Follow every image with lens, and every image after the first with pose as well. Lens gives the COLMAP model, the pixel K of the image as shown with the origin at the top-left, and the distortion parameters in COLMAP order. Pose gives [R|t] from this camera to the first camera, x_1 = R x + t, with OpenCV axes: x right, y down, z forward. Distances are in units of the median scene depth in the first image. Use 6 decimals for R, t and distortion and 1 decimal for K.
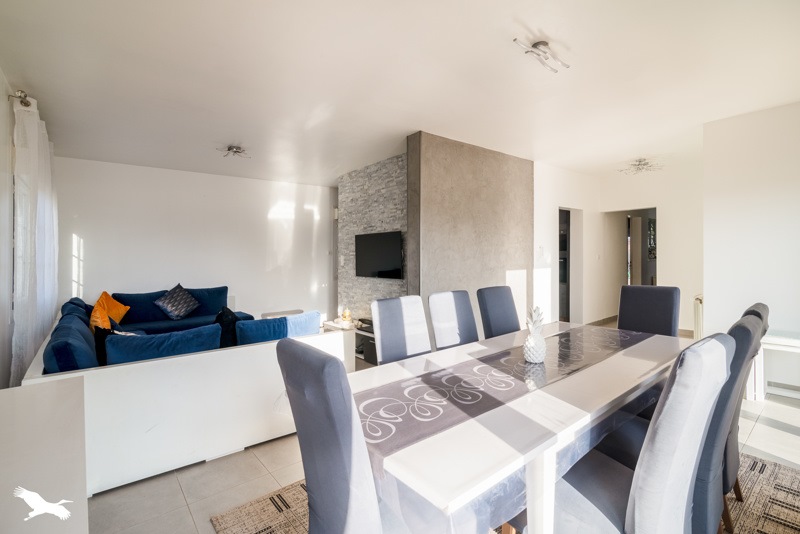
lens RADIAL K [[369.9, 0, 400.4], [0, 369.9, 261.6], [0, 0, 1]] dist [0.000641, 0.000022]
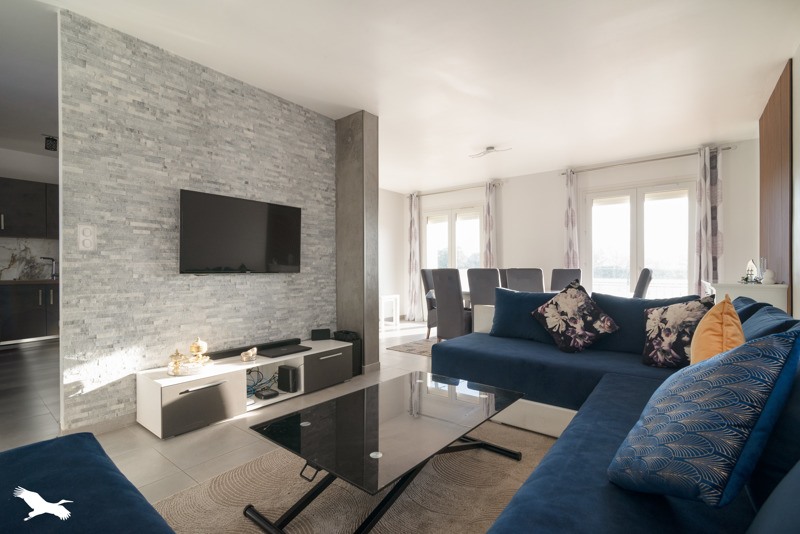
lens RADIAL K [[369.9, 0, 399.9], [0, 369.9, 268.3], [0, 0, 1]] dist [0.000641, 0.000022]
pose [[-0.209292, 0.000066, 0.977853, -0.676495], [0.003300, 0.999994, 0.000639, 0.034097], [-0.977848, 0.003361, -0.209291, 0.843582]]
